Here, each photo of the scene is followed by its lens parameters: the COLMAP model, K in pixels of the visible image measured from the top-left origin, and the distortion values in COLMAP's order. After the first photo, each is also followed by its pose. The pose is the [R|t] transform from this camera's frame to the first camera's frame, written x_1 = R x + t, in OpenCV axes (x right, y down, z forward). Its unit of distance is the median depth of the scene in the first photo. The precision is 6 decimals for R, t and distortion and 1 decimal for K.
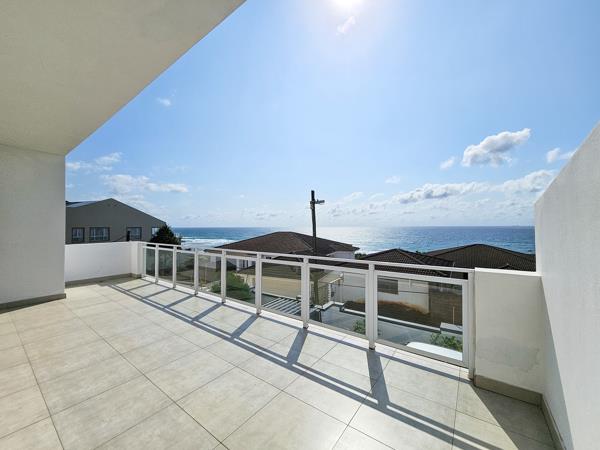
lens RADIAL K [[237.7, 0, 300.0], [0, 237.7, 225.0], [0, 0, 1]] dist [0.003439, 0.000412]
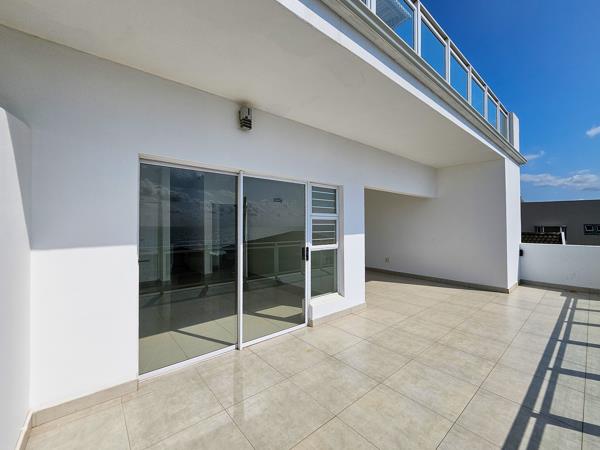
lens RADIAL K [[241.2, 0, 302.8], [0, 241.2, 218.0], [0, 0, 1]] dist [-0.000056, -0.000245]
pose [[-0.211644, -0.025640, -0.977011, 0.410675], [0.011198, 0.999527, -0.028657, -0.015408], [0.977283, -0.017006, -0.211256, 0.508358]]
